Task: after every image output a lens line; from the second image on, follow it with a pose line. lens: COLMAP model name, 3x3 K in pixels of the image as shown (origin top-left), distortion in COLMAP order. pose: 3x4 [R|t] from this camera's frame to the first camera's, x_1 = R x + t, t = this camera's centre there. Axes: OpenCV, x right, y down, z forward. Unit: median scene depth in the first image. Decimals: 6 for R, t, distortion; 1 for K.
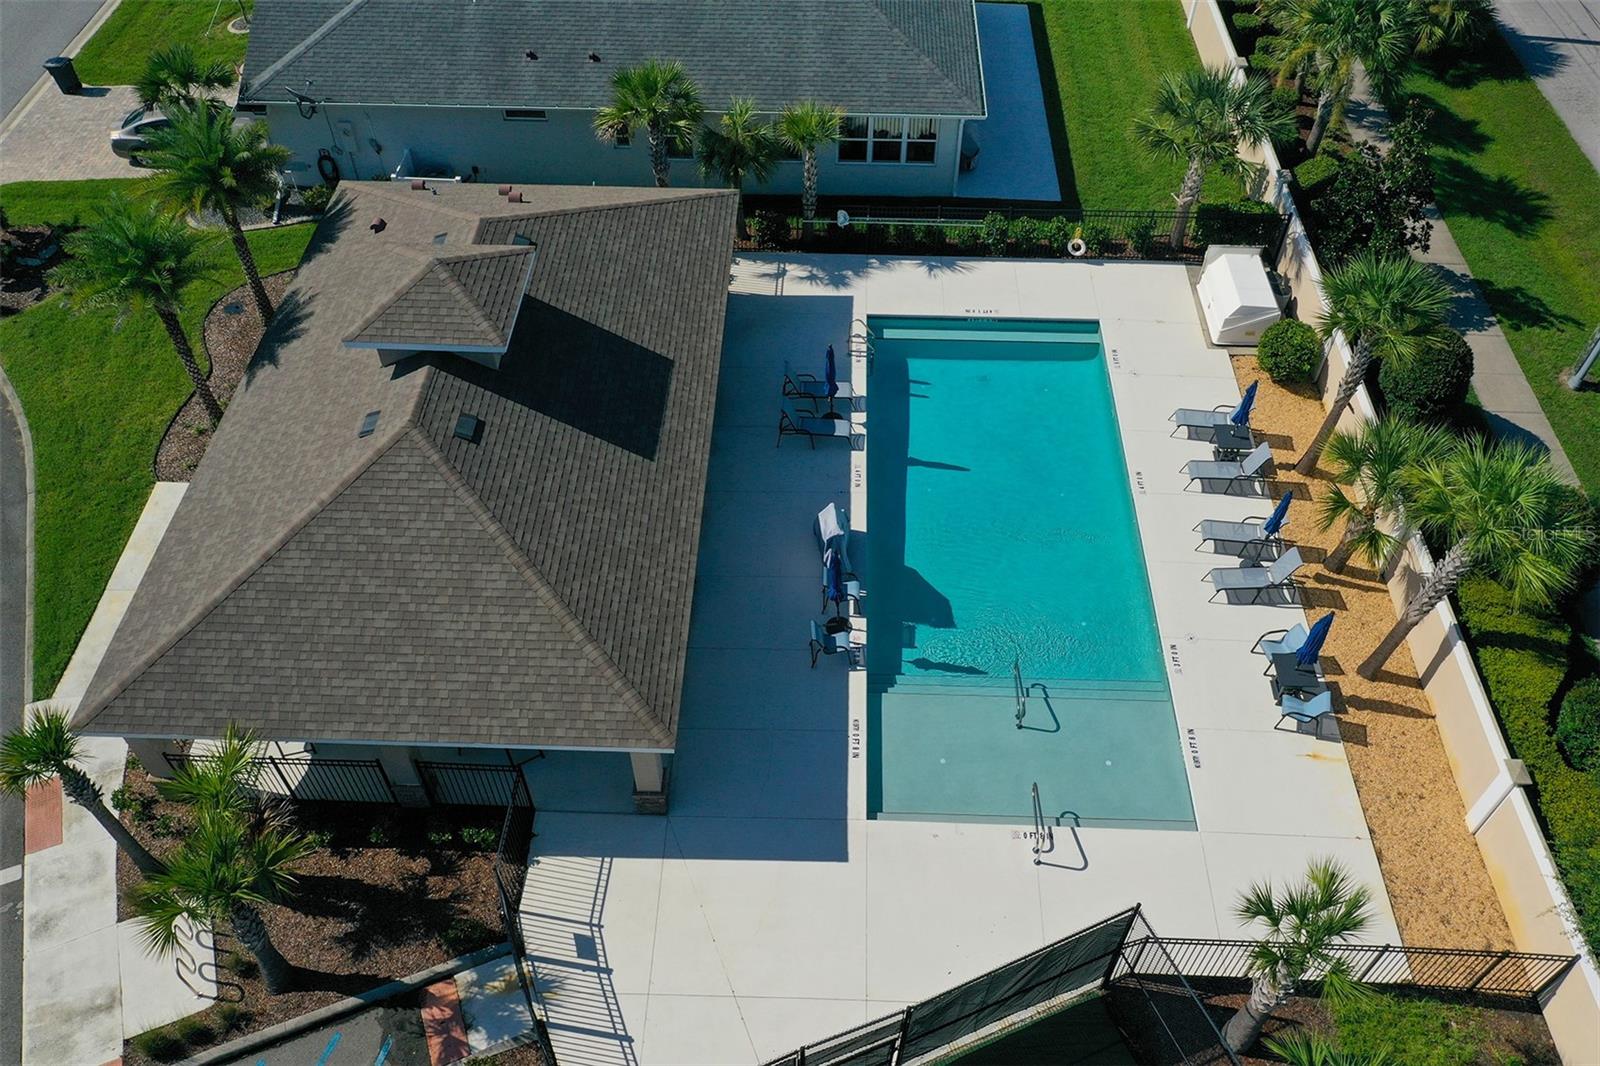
lens RADIAL K [[1244.2, 0, 794.4], [0, 1244.2, 531.9], [0, 0, 1]] dist [0.009203, -0.007416]
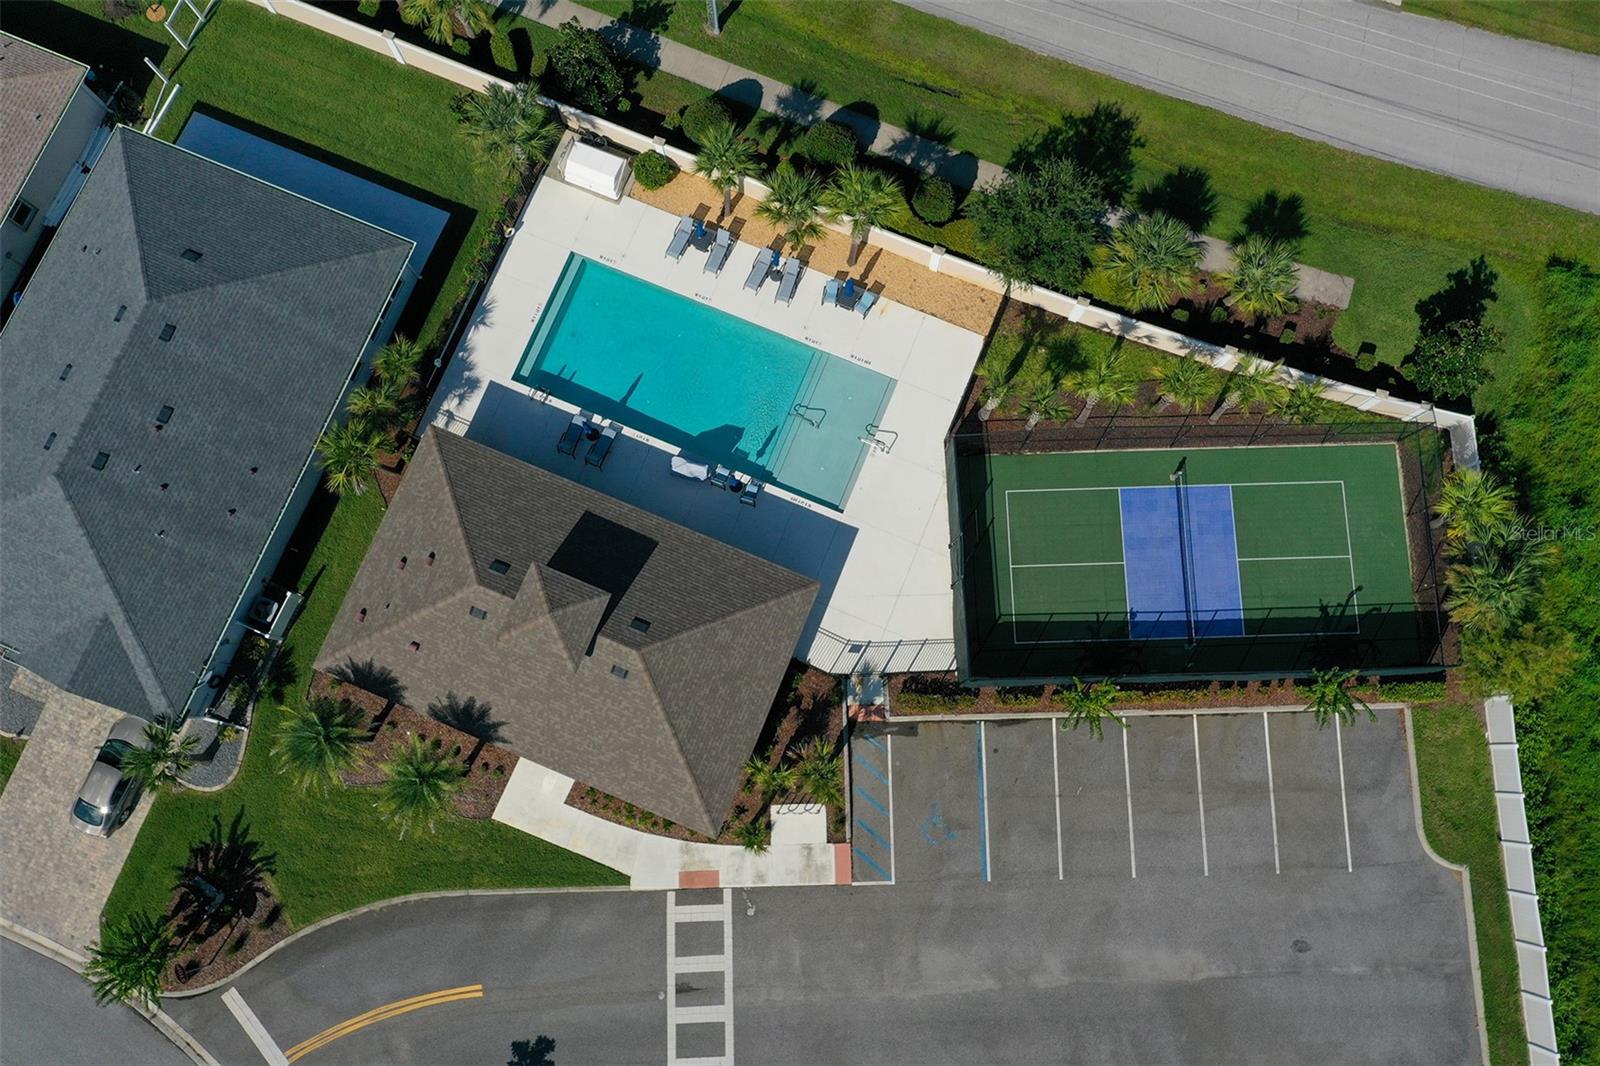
lens RADIAL K [[1244.2, 0, 794.4], [0, 1244.2, 531.9], [0, 0, 1]] dist [0.009203, -0.007416]
pose [[0.347464, -0.923689, 0.161455, -0.357957], [0.704055, 0.370717, 0.605702, -1.154515], [-0.619334, -0.096787, 0.779139, -0.664607]]
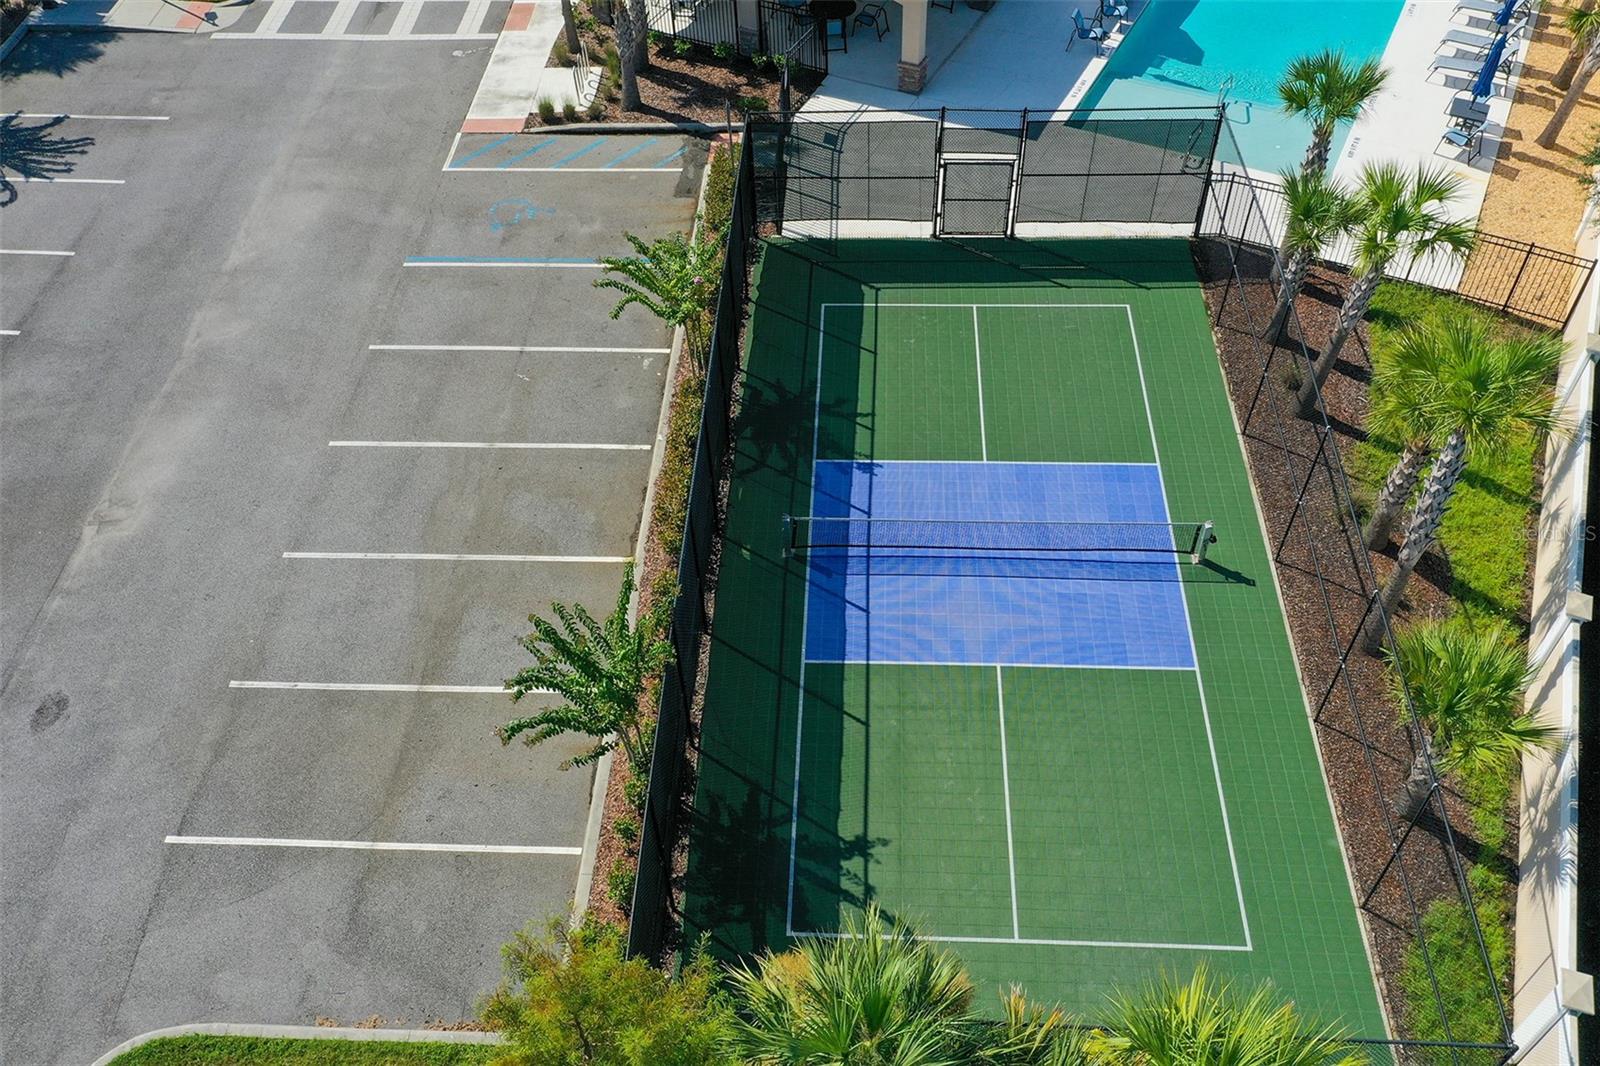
lens RADIAL K [[1326.7, 0, 800.0], [0, 1326.7, 533.0], [0, 0, 1]] dist [0.007568, 0.002707]
pose [[0.907587, 0.292911, -0.300813, 0.348301], [-0.293368, 0.954952, 0.044739, 0.653801], [0.300366, 0.047644, 0.952633, -0.360726]]
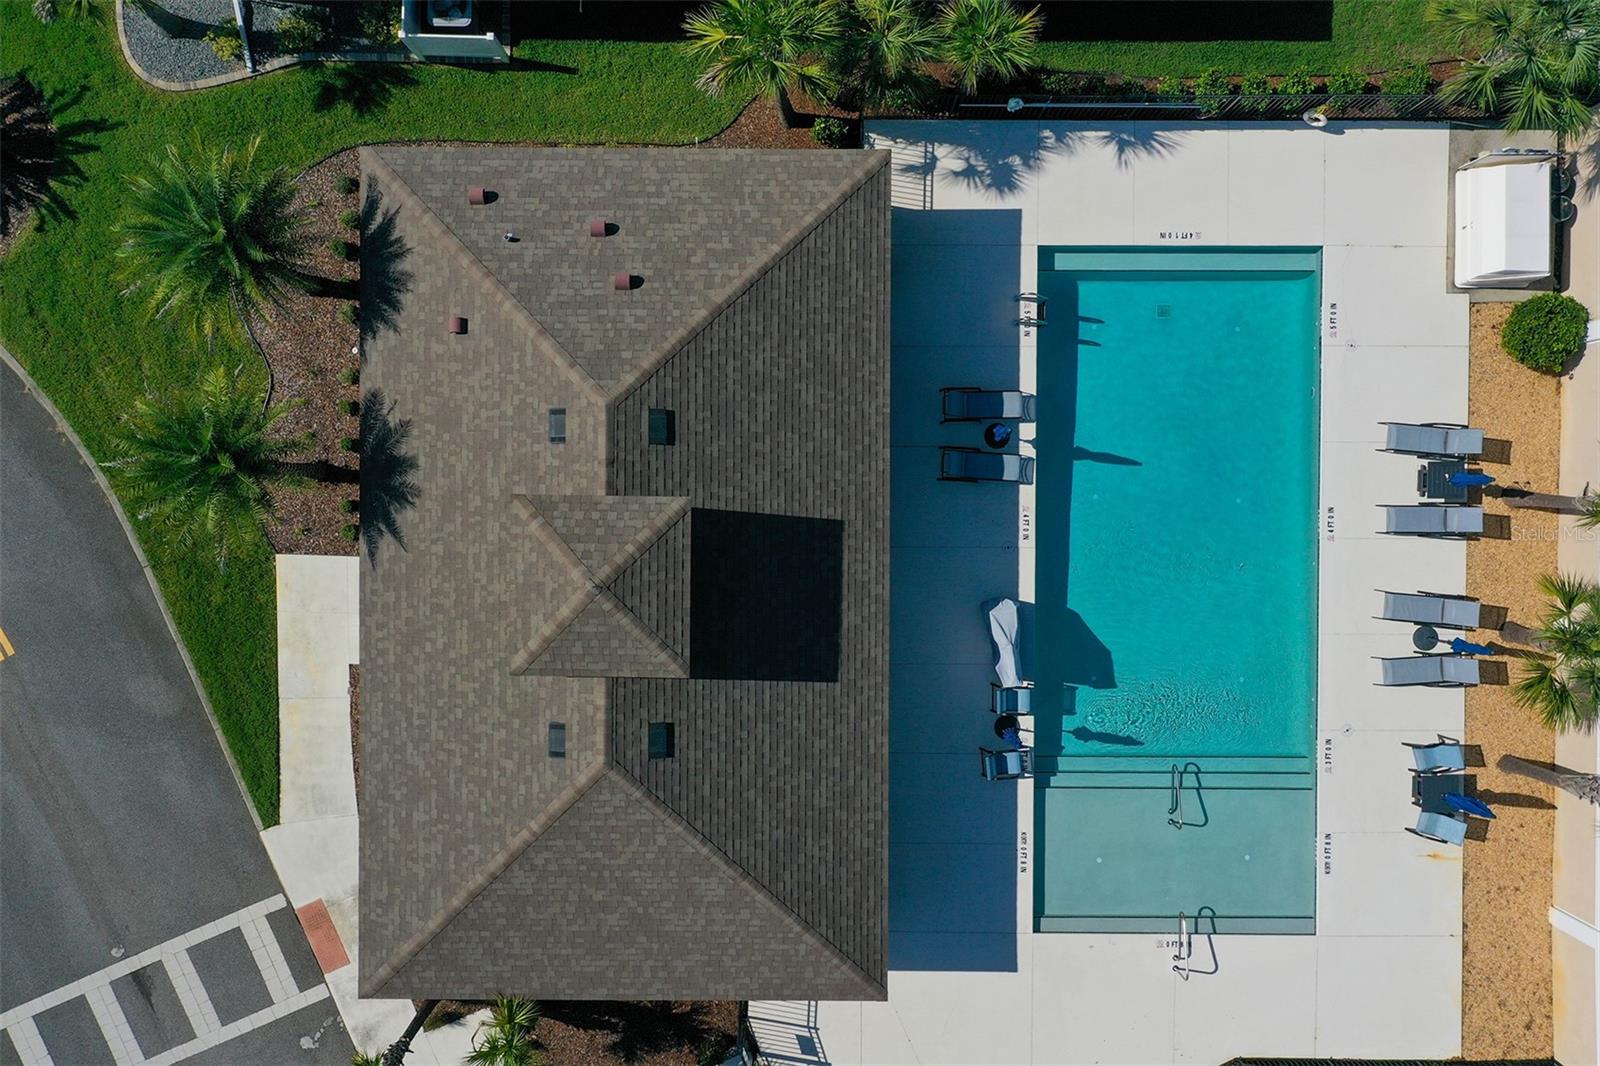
lens RADIAL K [[1271.7, 0, 801.9], [0, 1271.7, 524.4], [0, 0, 1]] dist [0.015262, -0.002612]
pose [[0.999469, -0.032128, -0.005401, -0.140644], [0.027446, 0.741033, 0.670907, -0.867341], [-0.017552, -0.670699, 0.741522, 0.377771]]
